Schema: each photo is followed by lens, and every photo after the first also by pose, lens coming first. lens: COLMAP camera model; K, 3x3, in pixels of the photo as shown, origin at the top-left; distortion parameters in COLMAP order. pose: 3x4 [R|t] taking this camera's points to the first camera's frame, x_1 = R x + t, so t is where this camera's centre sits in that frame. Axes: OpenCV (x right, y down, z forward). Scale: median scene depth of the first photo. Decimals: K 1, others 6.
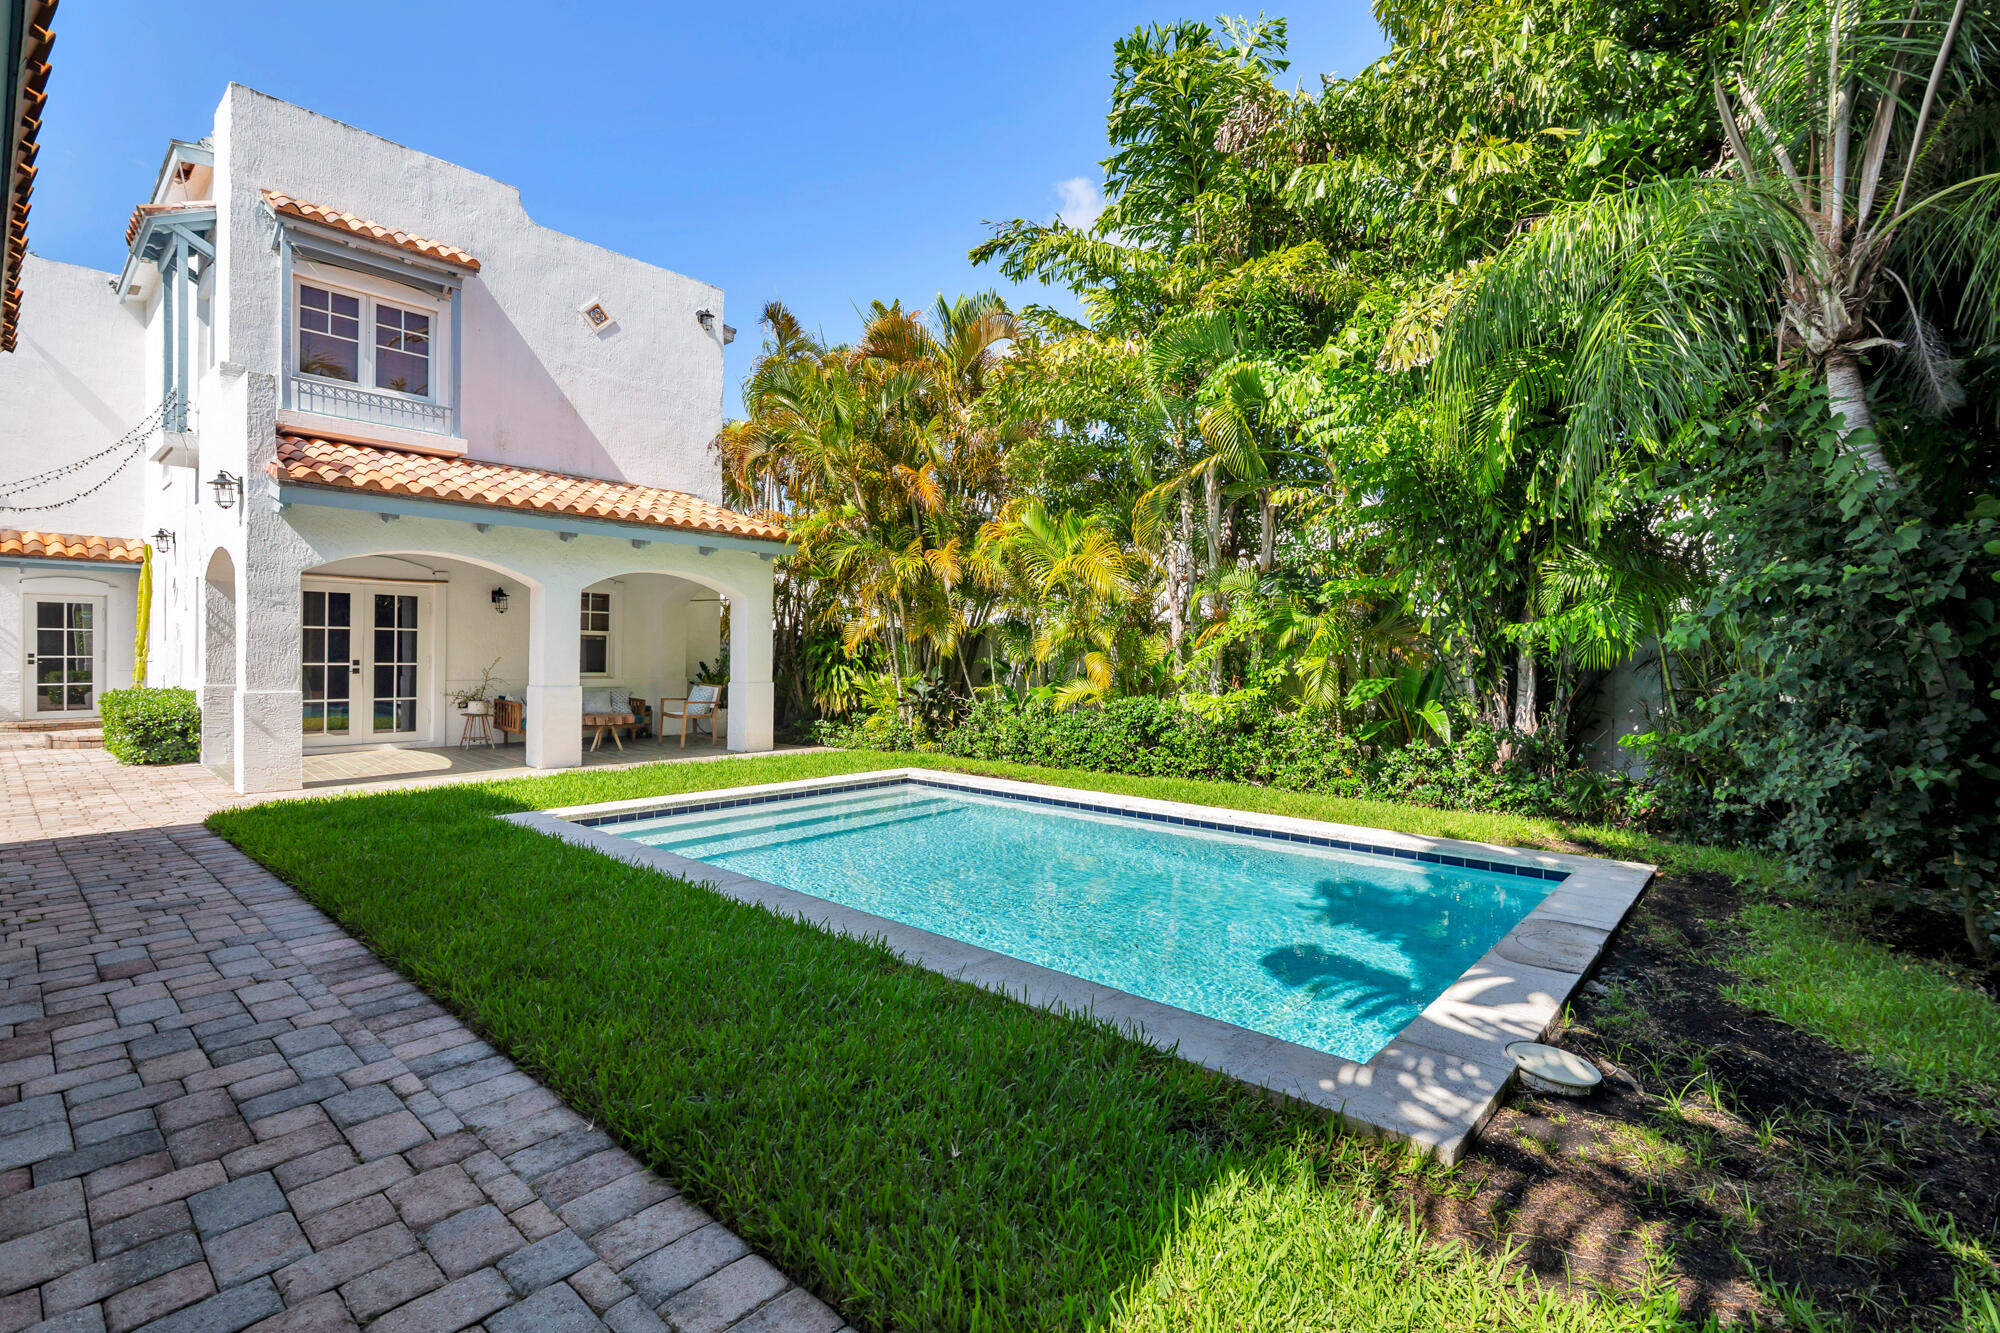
lens RADIAL K [[914.3, 0, 978.8], [0, 914.3, 660.4], [0, 0, 1]] dist [-0.002333, -0.001042]
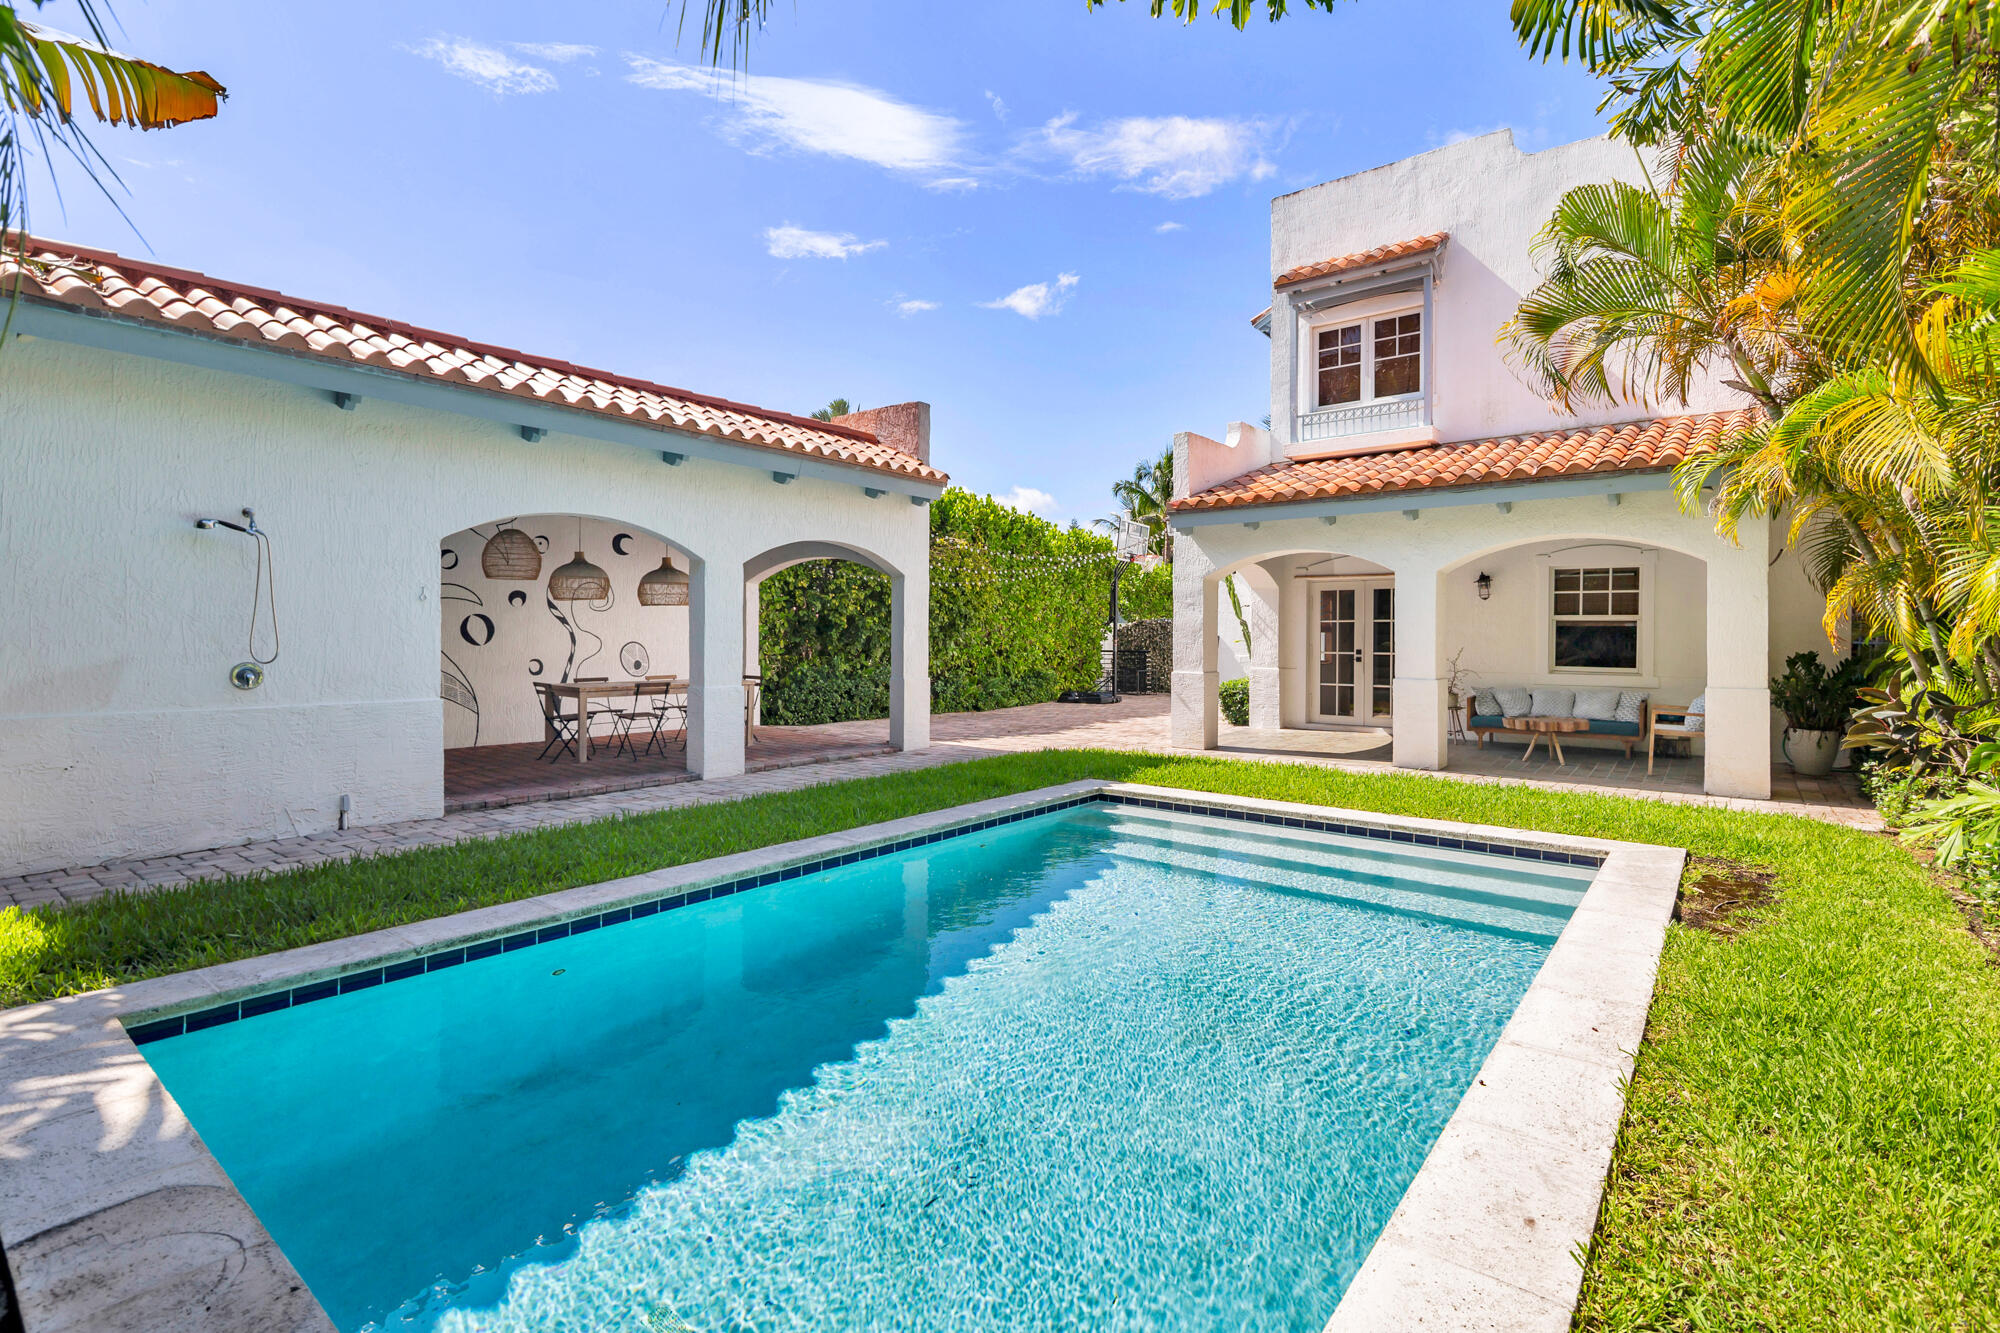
lens RADIAL K [[914.3, 0, 1031.8], [0, 914.3, 668.6], [0, 0, 1]] dist [-0.002333, -0.001042]
pose [[0.069726, 0.023334, -0.997293, 0.409745], [-0.013859, 0.999653, 0.022420, 0.003246], [0.997470, 0.012258, 0.070025, 0.526417]]
